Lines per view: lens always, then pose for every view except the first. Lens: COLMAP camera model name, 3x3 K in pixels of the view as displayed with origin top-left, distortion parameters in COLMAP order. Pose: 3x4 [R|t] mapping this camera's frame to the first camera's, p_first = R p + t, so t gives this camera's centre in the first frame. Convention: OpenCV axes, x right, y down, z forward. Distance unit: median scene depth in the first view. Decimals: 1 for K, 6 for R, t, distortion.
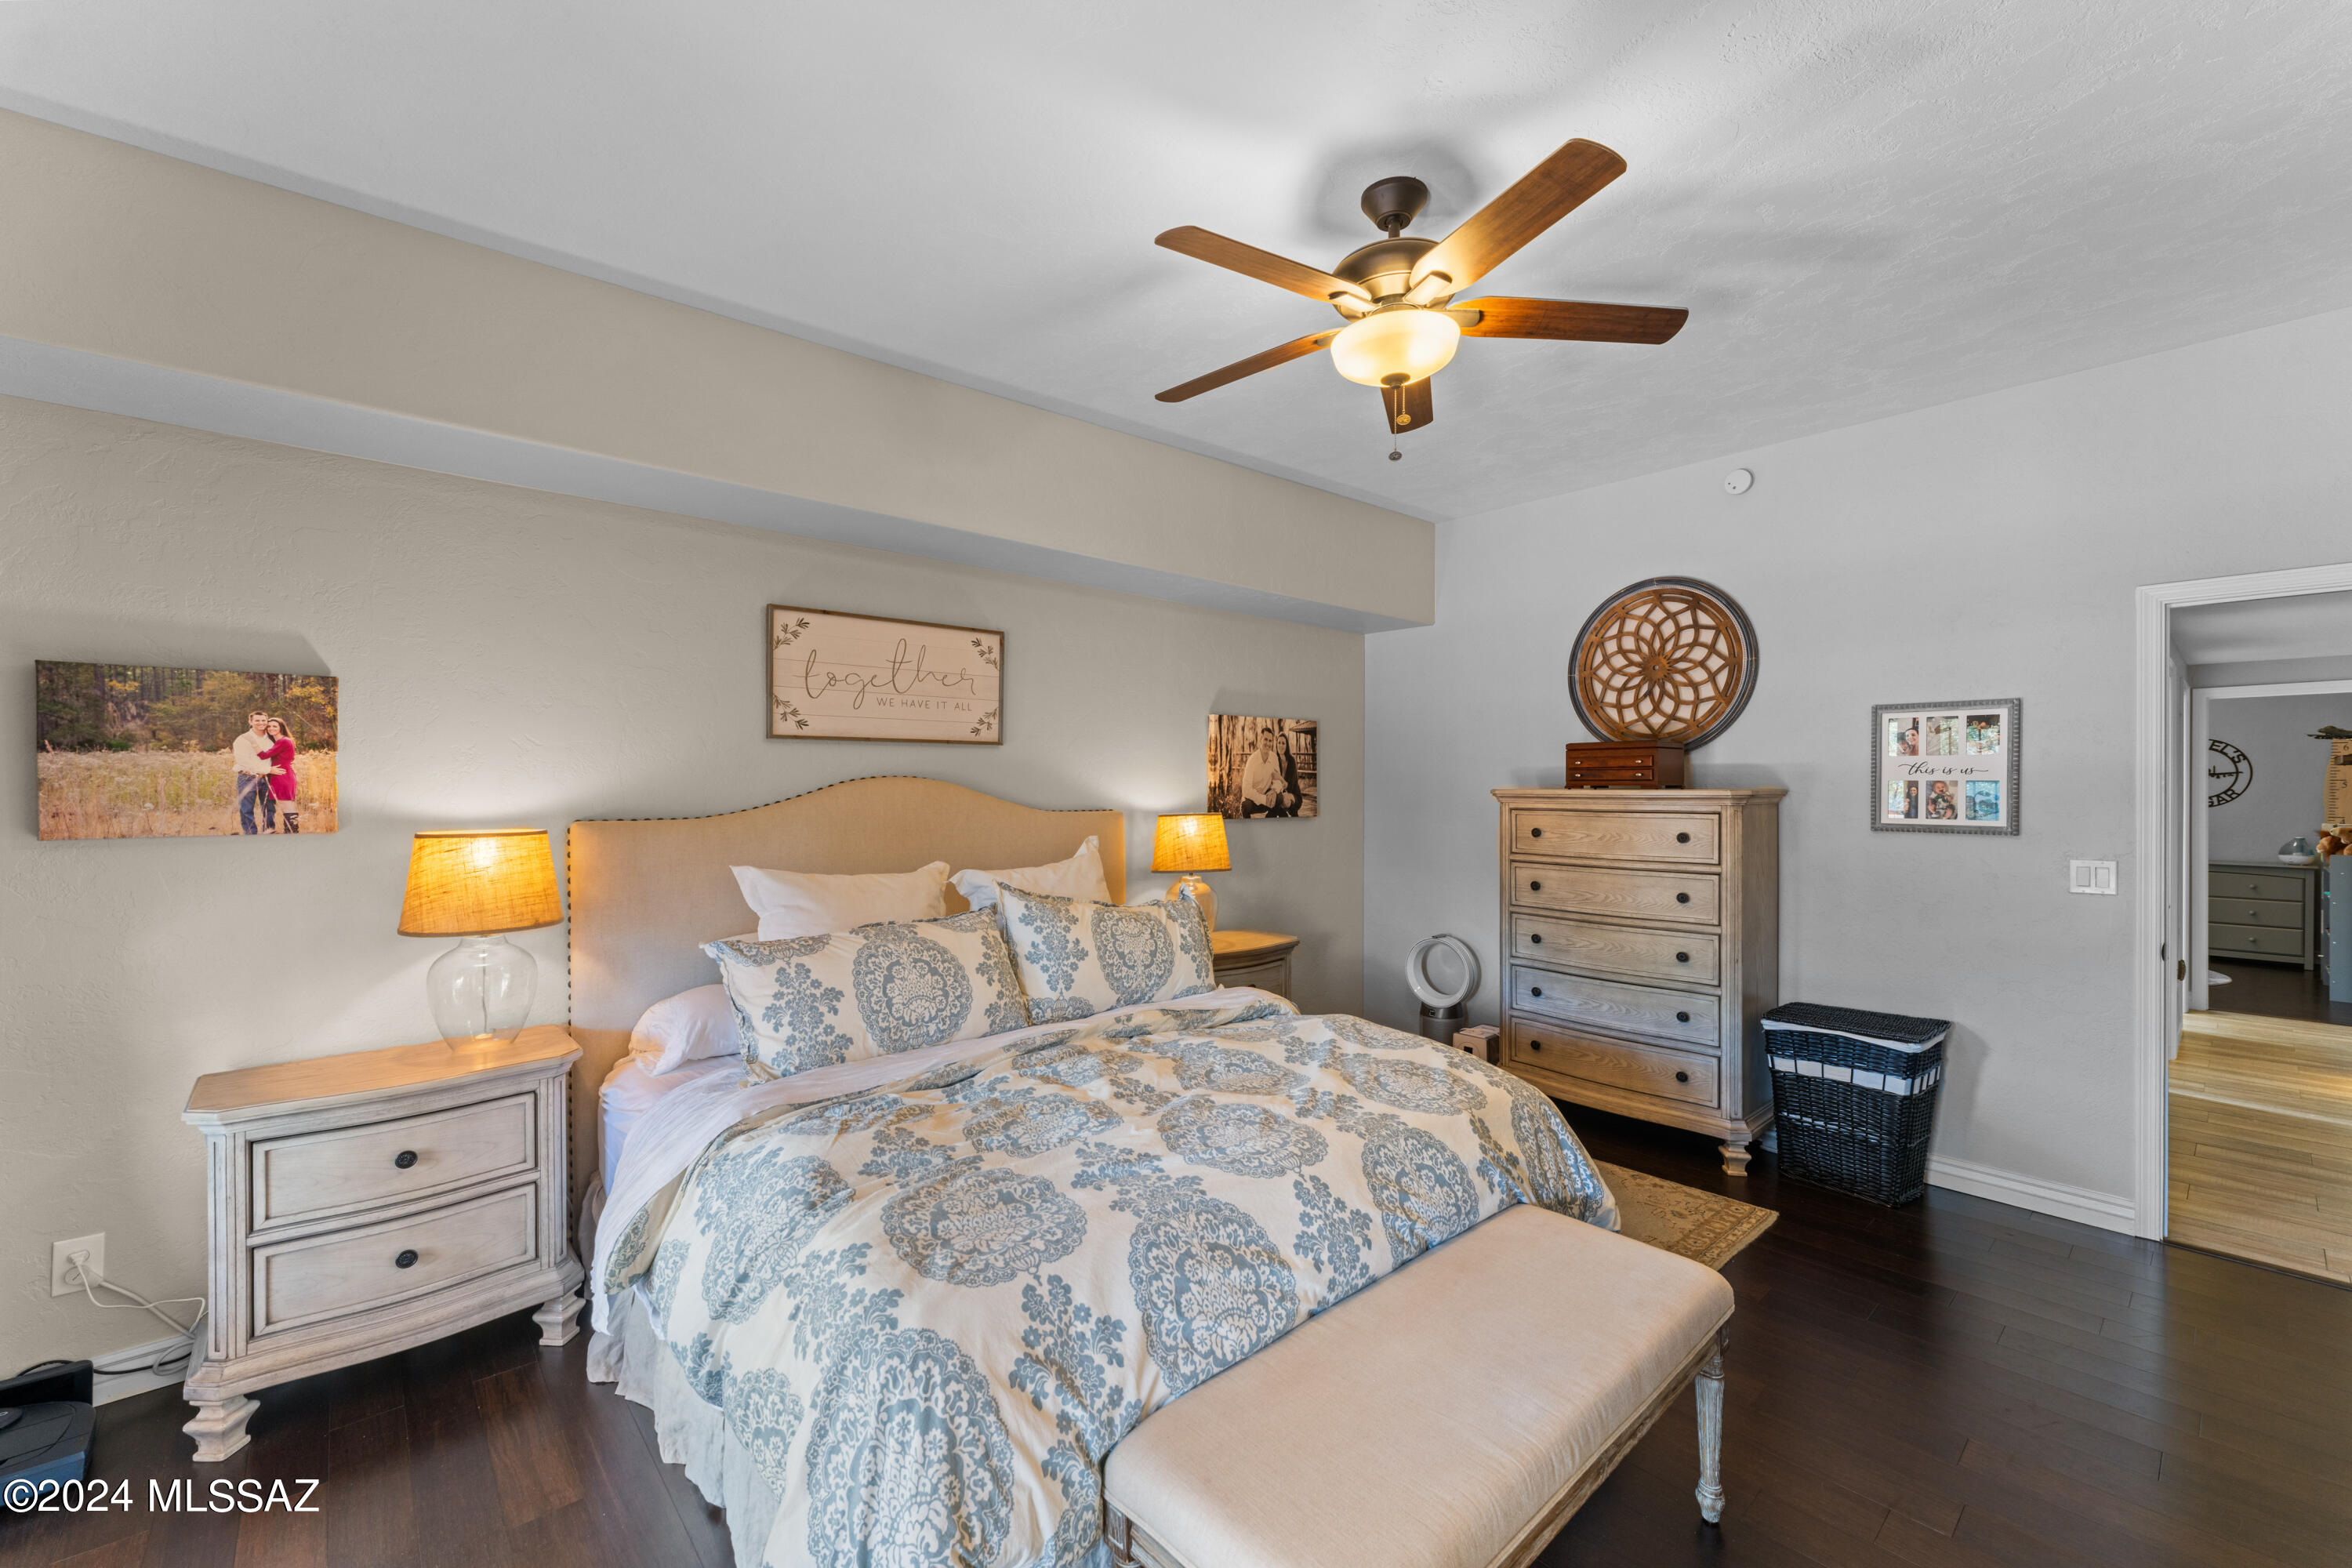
lens RADIAL K [[938.6, 0, 1176.4], [0, 938.6, 798.8], [0, 0, 1]] dist [-0.002402, -0.000268]
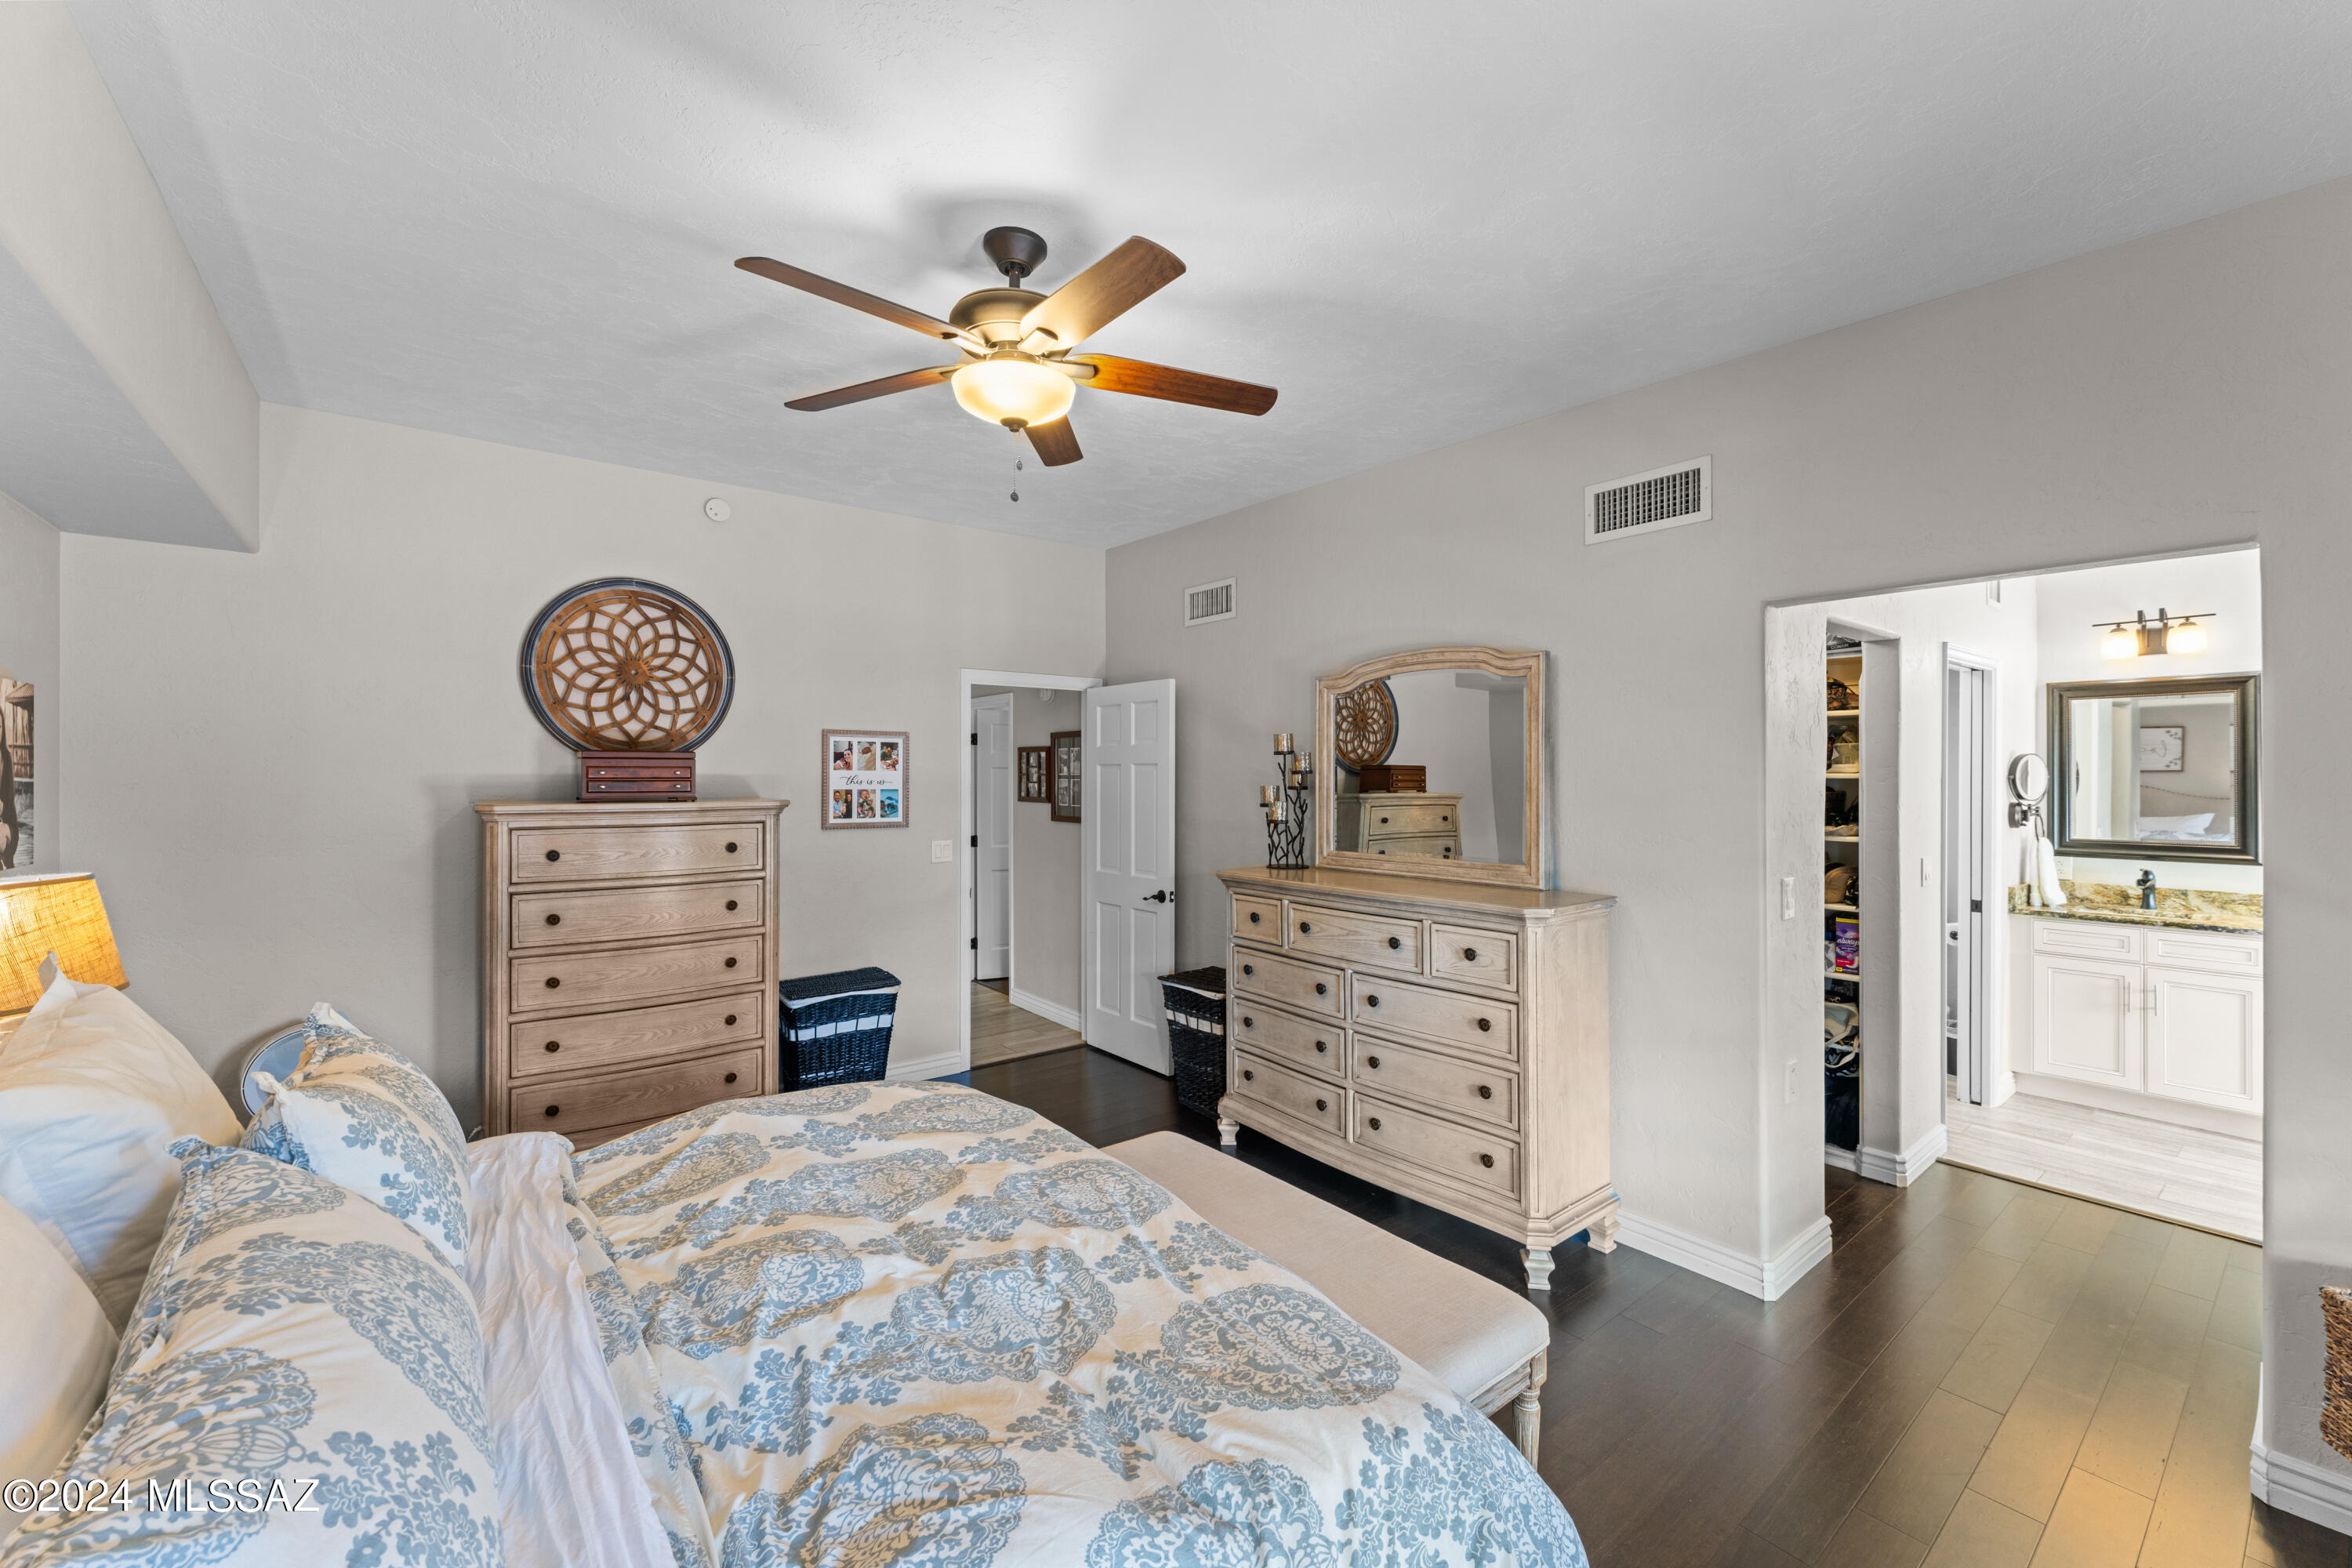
lens RADIAL K [[930.2, 0, 1176.0], [0, 930.2, 784.0], [0, 0, 1]] dist [-0.000610, -0.000075]
pose [[0.068336, -0.011252, 0.997599, -0.406324], [0.010784, 0.999886, 0.010539, -0.030632], [-0.997604, 0.010037, 0.068449, 0.394232]]
